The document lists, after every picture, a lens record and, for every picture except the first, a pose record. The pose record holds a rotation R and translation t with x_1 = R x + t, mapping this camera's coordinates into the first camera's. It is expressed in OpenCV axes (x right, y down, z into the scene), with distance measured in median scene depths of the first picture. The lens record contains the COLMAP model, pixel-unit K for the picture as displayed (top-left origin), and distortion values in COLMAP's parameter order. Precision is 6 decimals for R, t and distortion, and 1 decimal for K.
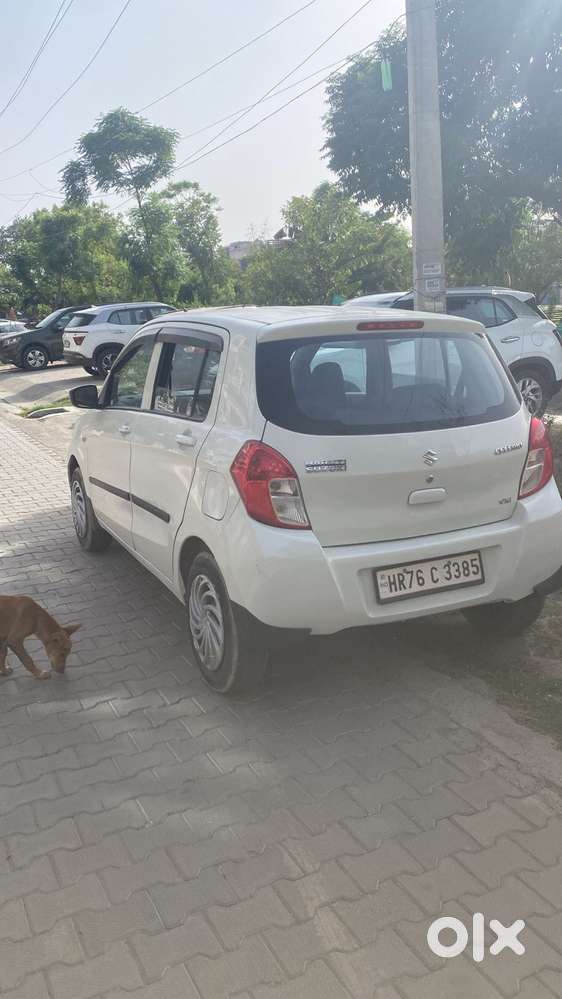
lens RADIAL K [[785.6, 0, 290.1], [0, 785.6, 504.8], [0, 0, 1]] dist [0.066219, -0.099602]
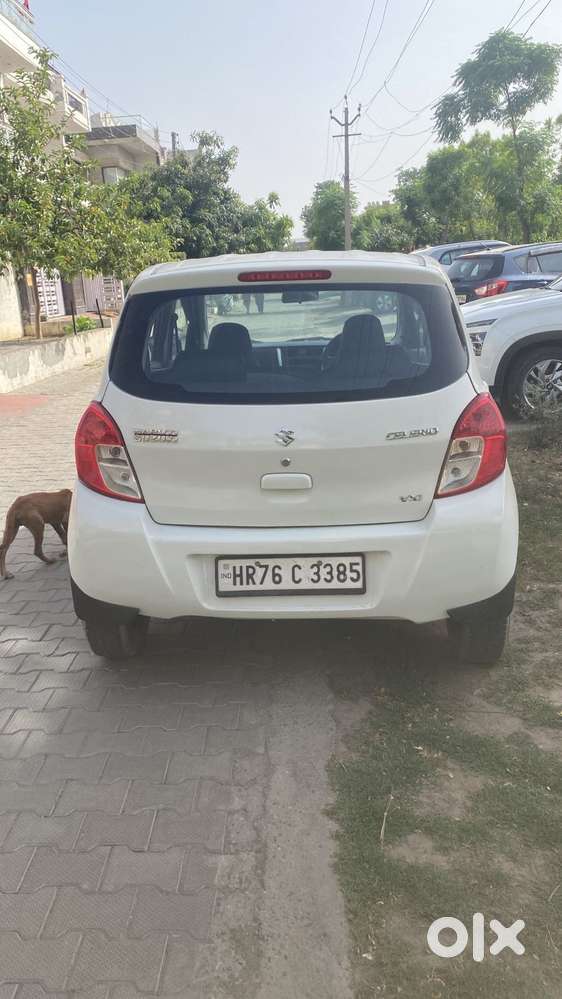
lens RADIAL K [[786.3, 0, 283.2], [0, 786.3, 500.4], [0, 0, 1]] dist [0.027725, -0.003196]
pose [[0.883373, 0.125268, -0.451619, 0.480916], [-0.094711, 0.991451, 0.089748, -0.057169], [0.459001, -0.036507, 0.887685, 0.214579]]
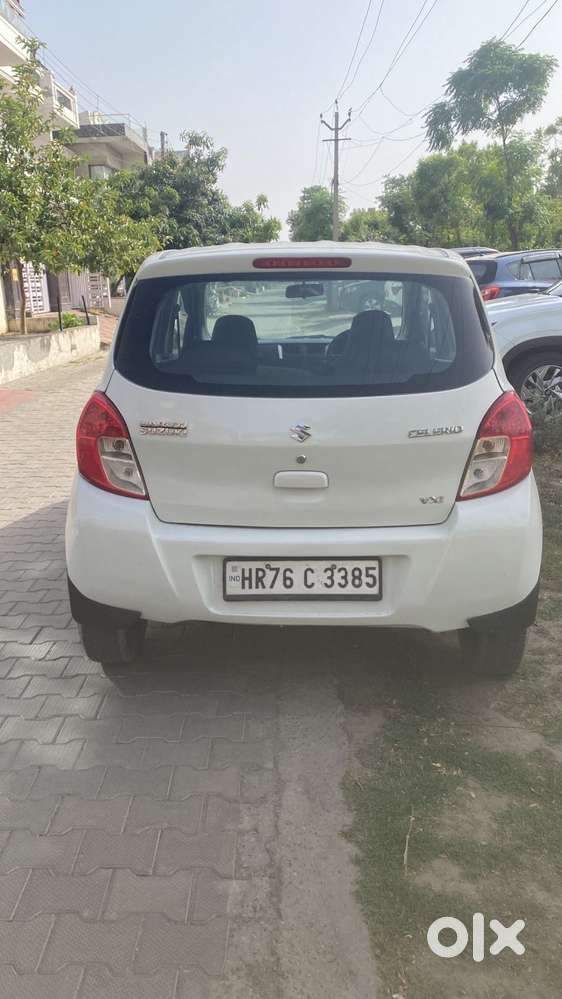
lens RADIAL K [[788.9, 0, 281.0], [0, 788.9, 499.5], [0, 0, 1]] dist [0.026771, -0.006723]
pose [[0.890221, 0.139704, -0.433576, 0.438141], [-0.115751, 0.989944, 0.081313, -0.046382], [0.440576, -0.022200, 0.897441, 0.235864]]
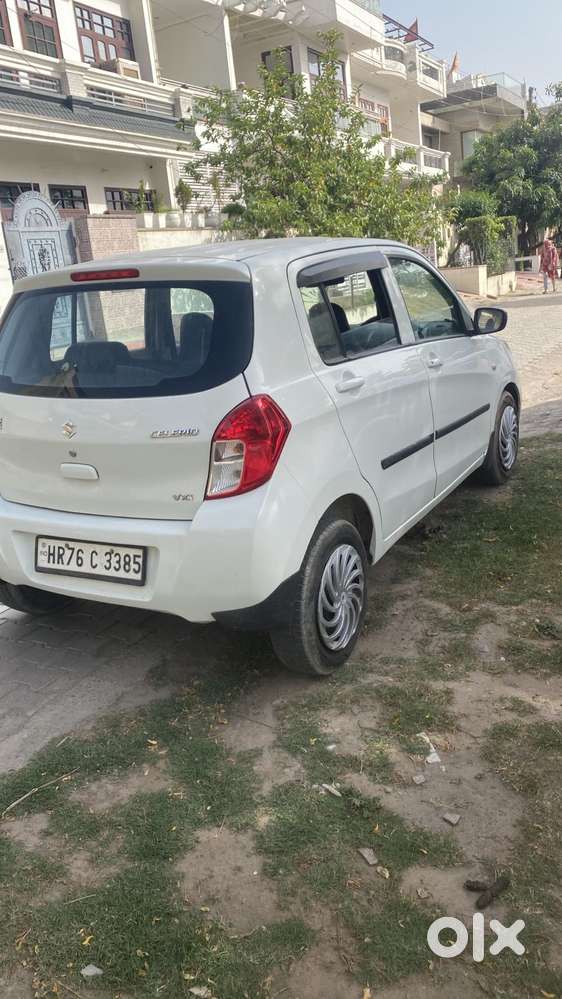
lens RADIAL K [[781.7, 0, 286.7], [0, 781.7, 502.2], [0, 0, 1]] dist [0.030364, -0.008194]
pose [[0.601693, 0.213108, -0.769773, 0.879484], [-0.118050, 0.976892, 0.178175, -0.142781], [0.789955, -0.016335, 0.612947, 0.552338]]
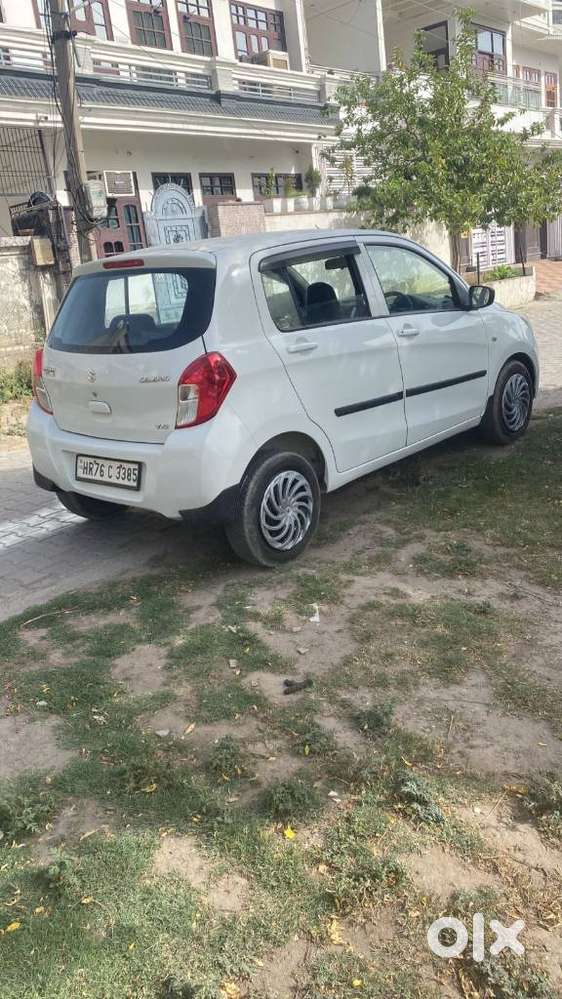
lens RADIAL K [[757.9, 0, 281.7], [0, 757.9, 506.5], [0, 0, 1]] dist [0.062573, -0.048880]
pose [[0.420407, 0.271124, -0.865881, 1.207037], [-0.124038, 0.962526, 0.241162, -0.162839], [0.898817, 0.006016, 0.438282, 0.631571]]
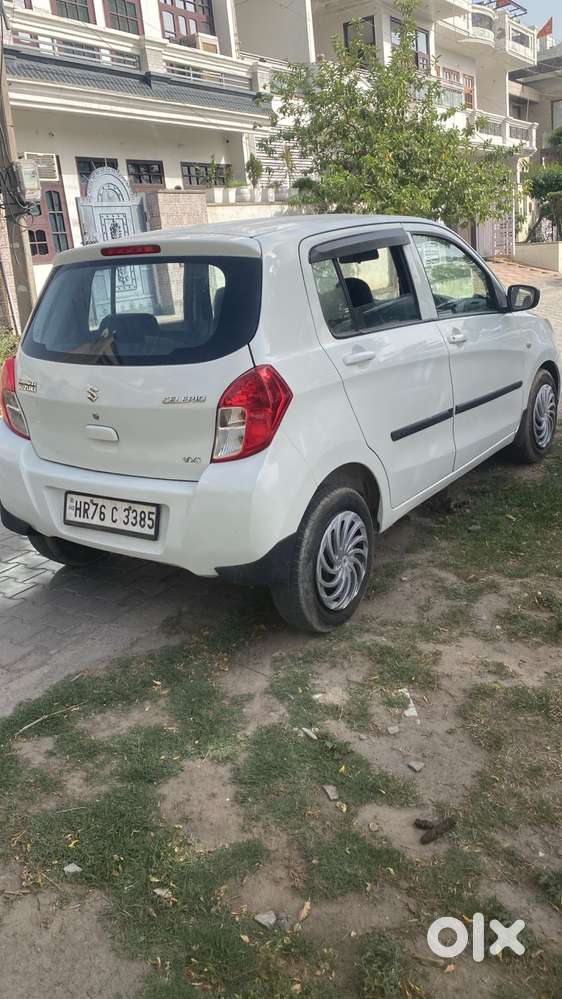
lens RADIAL K [[775.4, 0, 281.0], [0, 775.4, 499.5], [0, 0, 1]] dist [0.034814, -0.010375]
pose [[0.515353, 0.256587, -0.817664, 0.952250], [-0.134676, 0.966518, 0.218415, -0.149231], [0.846330, -0.002441, 0.532654, 0.583723]]
